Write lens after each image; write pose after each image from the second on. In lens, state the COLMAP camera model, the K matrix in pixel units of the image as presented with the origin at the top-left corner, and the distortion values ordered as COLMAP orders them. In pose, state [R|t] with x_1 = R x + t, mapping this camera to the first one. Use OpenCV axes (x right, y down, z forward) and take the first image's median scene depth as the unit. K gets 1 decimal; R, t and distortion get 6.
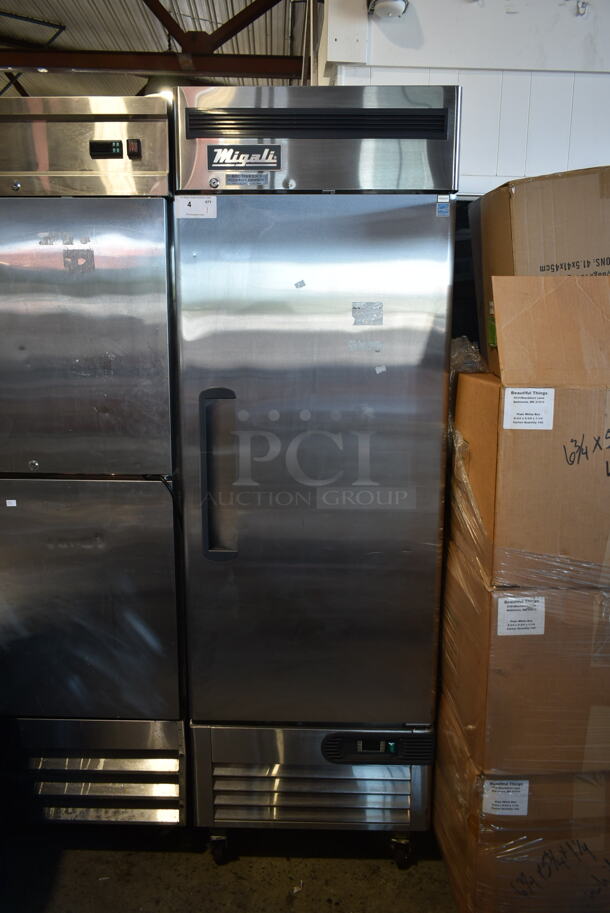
lens RADIAL K [[707.0, 0, 305.5], [0, 707.0, 458.5], [0, 0, 1]] dist [-0.033016, 0.021178]
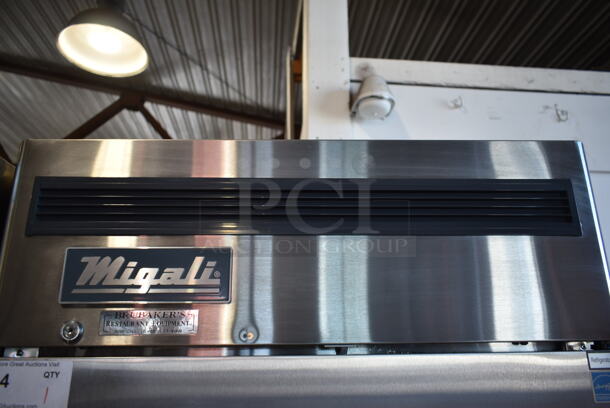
lens RADIAL K [[472.4, 0, 305.7], [0, 472.4, 203.4], [0, 0, 1]] dist [-0.033016, 0.021178]
pose [[0.998868, 0.001217, 0.047556, -0.001084], [0.021864, 0.876091, -0.481650, -0.298540], [-0.042249, 0.482144, 0.875072, 0.661597]]
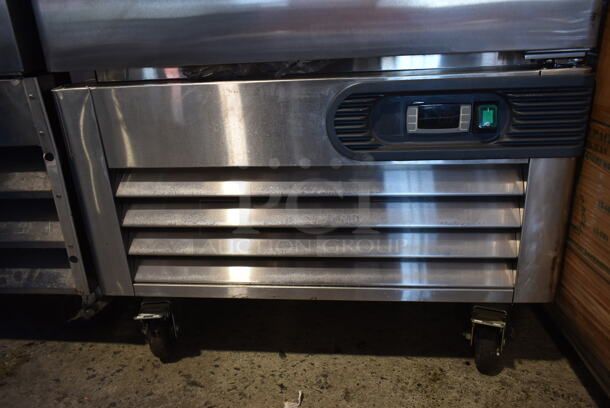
lens RADIAL K [[458.5, 0, 305.4], [0, 458.5, 203.9], [0, 0, 1]] dist [-0.012759, -0.003536]
pose [[0.995135, -0.018453, -0.096781, 0.039272], [0.035099, 0.984255, 0.173237, 0.447023], [0.092060, -0.175791, 0.980114, 0.760079]]
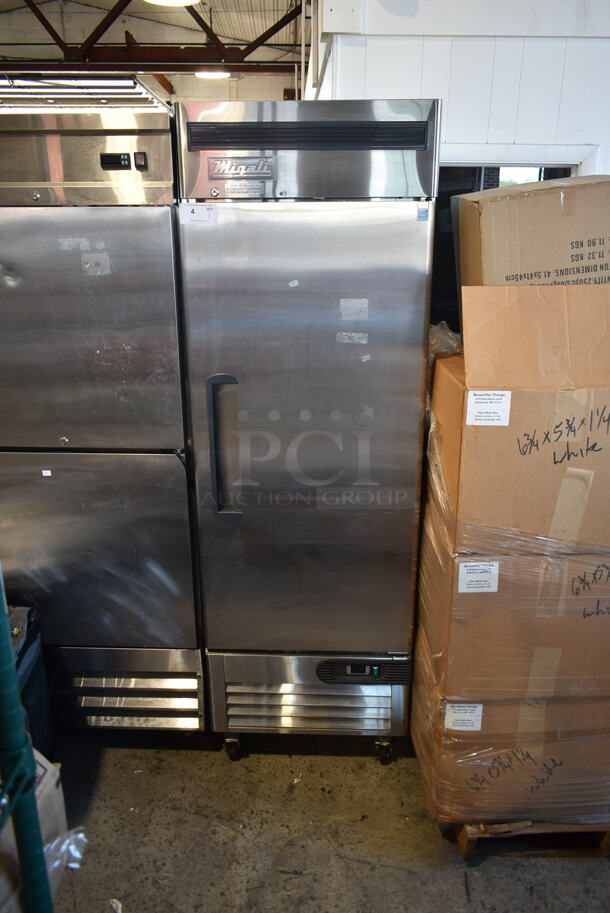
lens RADIAL K [[707.0, 0, 307.7], [0, 707.0, 457.1], [0, 0, 1]] dist [-0.033016, 0.021178]
pose [[0.999886, -0.002254, -0.014963, 0.029174], [0.004446, 0.988962, 0.148100, -0.134717], [0.014464, -0.148149, 0.988859, -0.138054]]
